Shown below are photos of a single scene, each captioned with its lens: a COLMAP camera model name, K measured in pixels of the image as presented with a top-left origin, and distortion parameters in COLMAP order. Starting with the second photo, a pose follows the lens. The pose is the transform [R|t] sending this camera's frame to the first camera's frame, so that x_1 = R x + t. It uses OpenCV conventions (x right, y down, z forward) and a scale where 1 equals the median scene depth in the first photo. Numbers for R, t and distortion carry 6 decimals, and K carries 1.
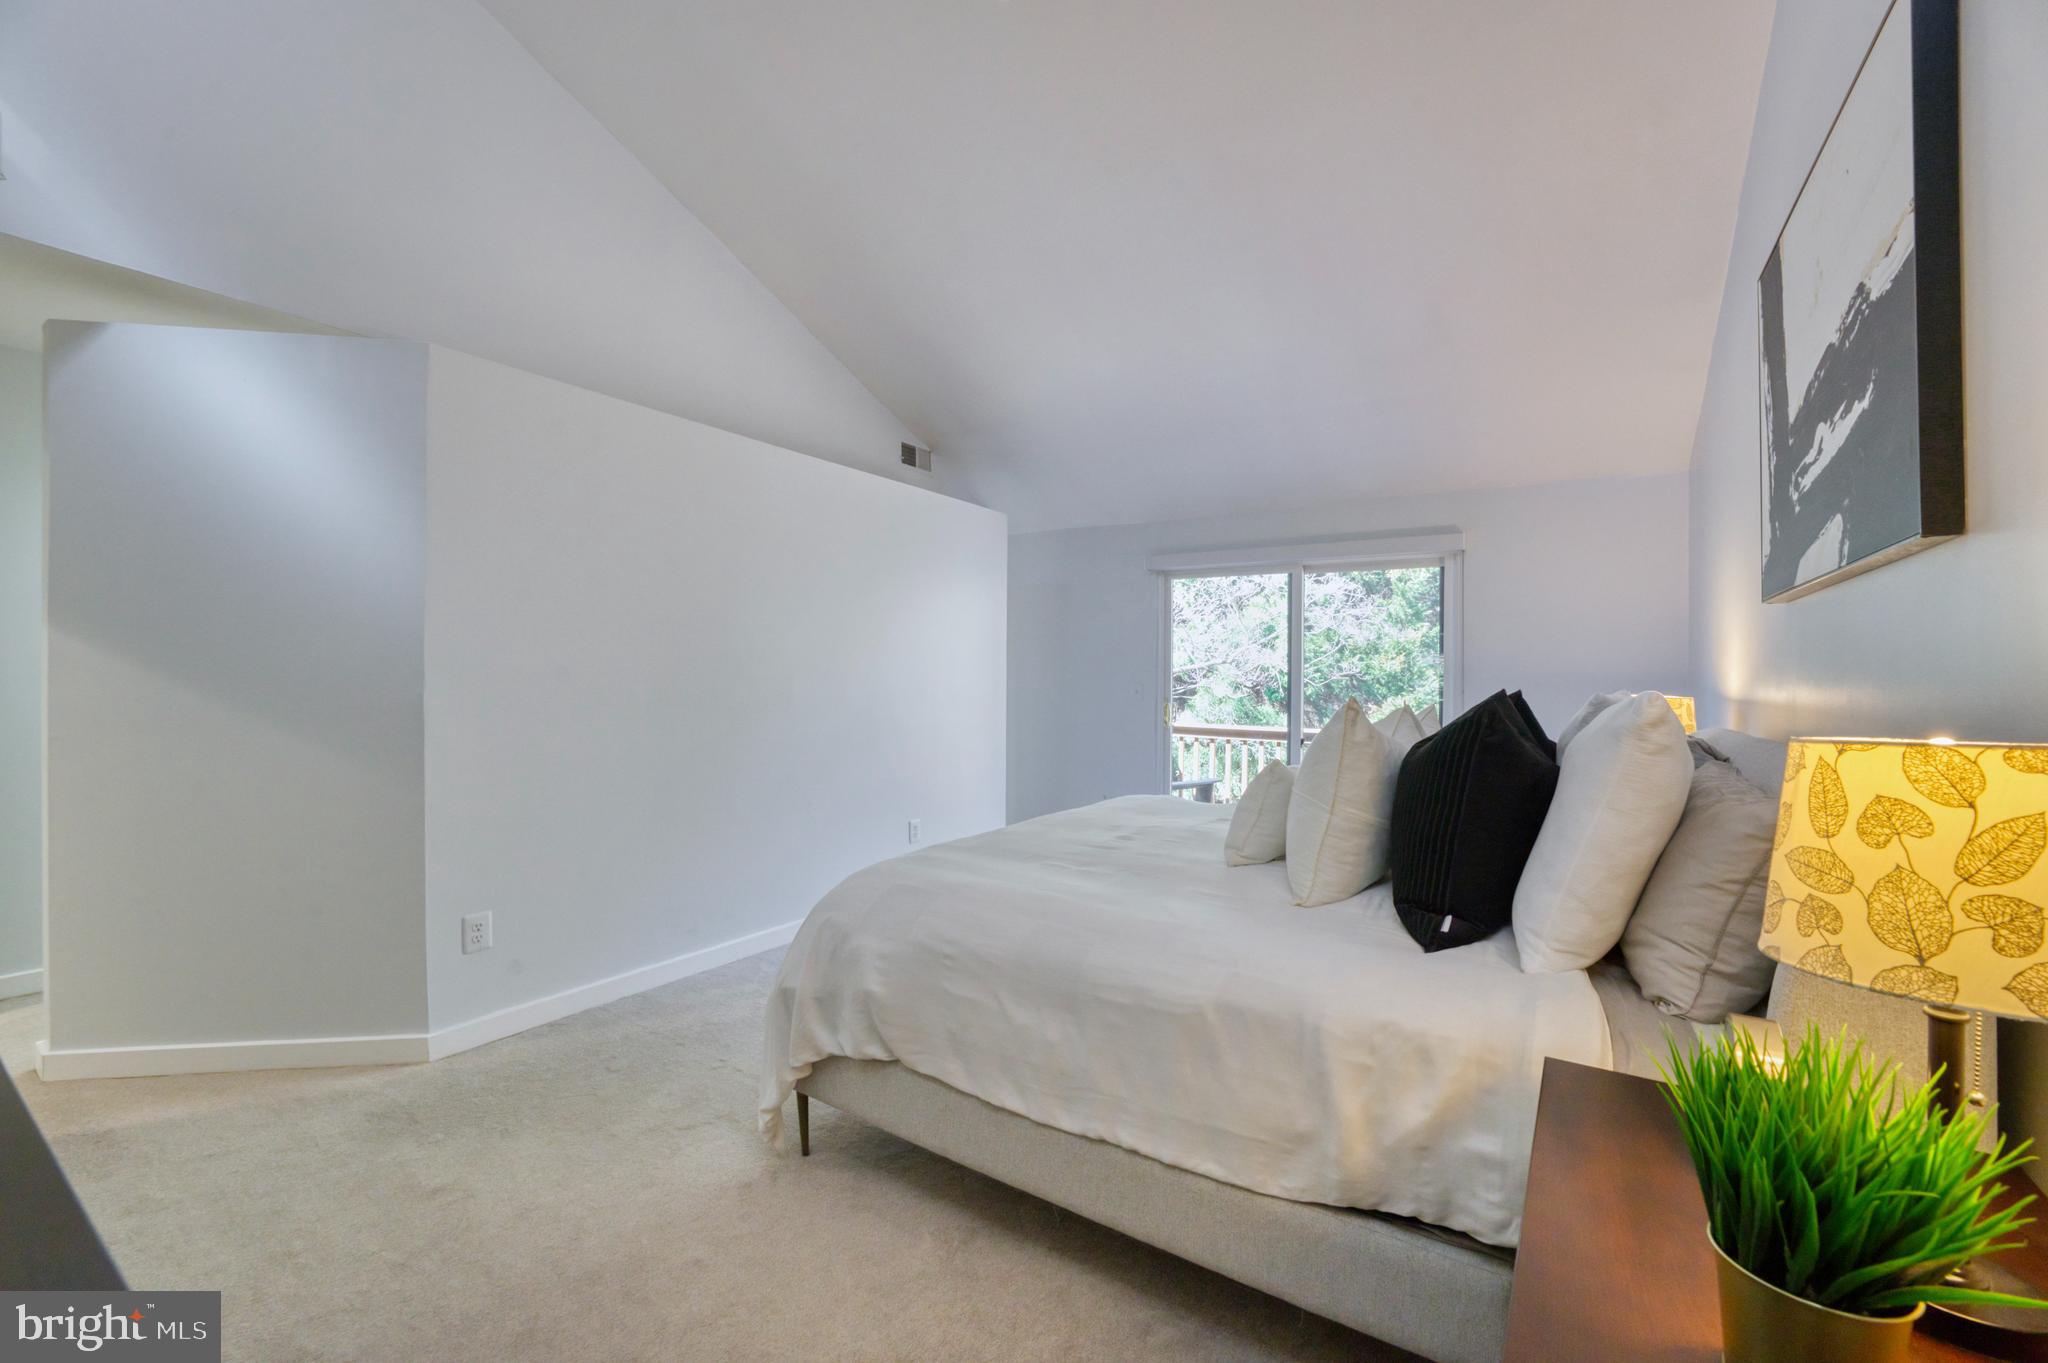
lens RADIAL K [[845.5, 0, 1019.7], [0, 845.5, 658.7], [0, 0, 1]] dist [-0.017869, -0.000089]
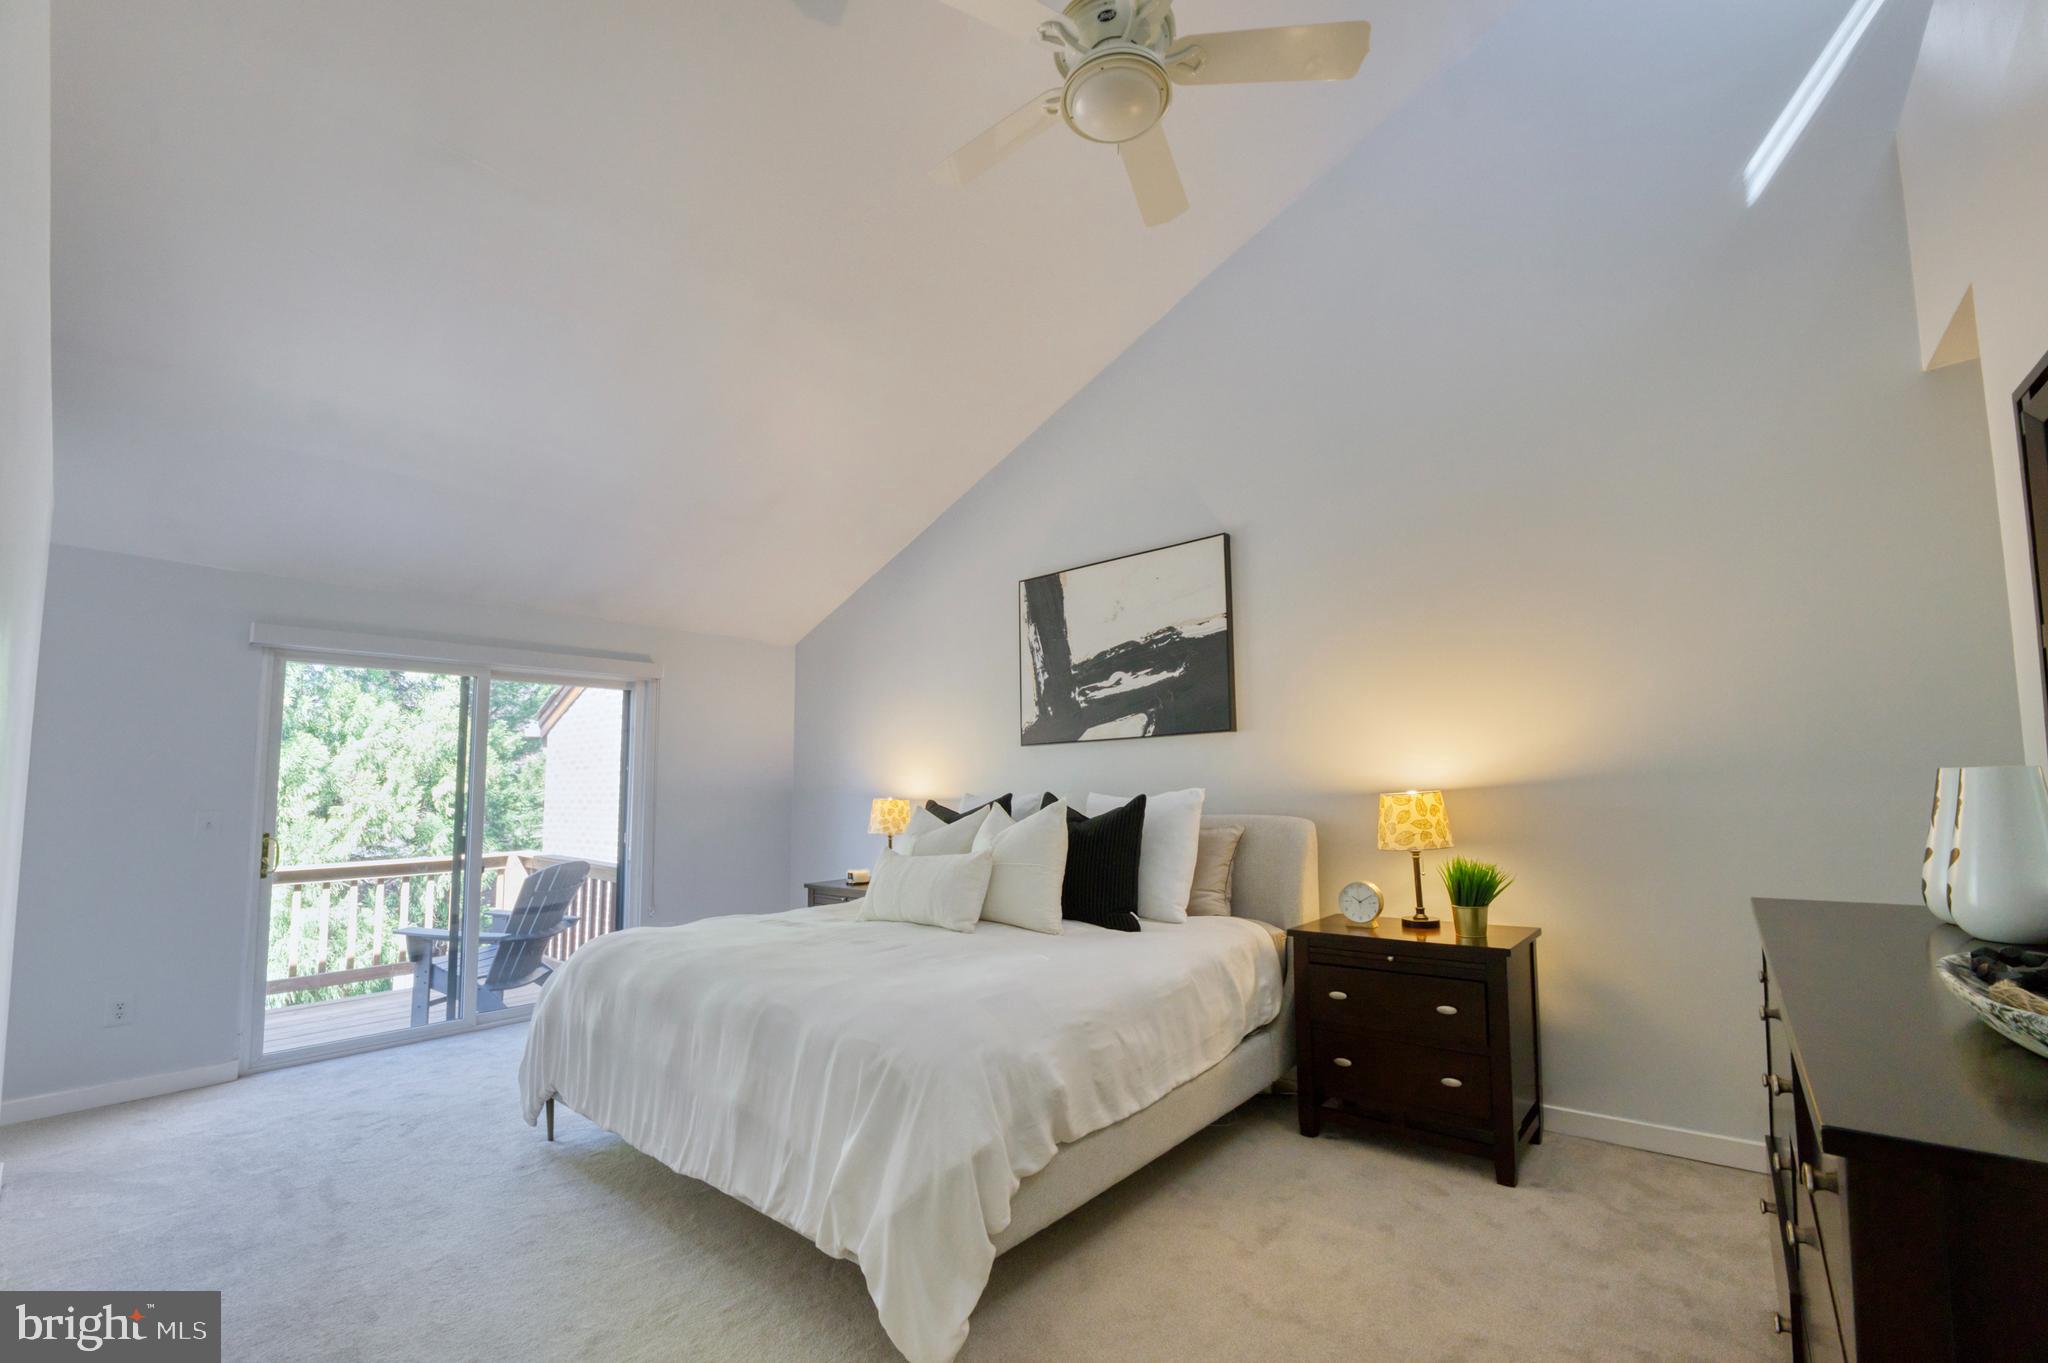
lens RADIAL K [[831.0, 0, 1022.2], [0, 831.0, 708.7], [0, 0, 1]] dist [-0.033497, -0.000073]
pose [[0.123644, 0.081392, 0.988983, -1.276289], [0.000592, 0.996624, -0.082095, 0.007030], [-0.992327, 0.010736, 0.123178, 0.938677]]
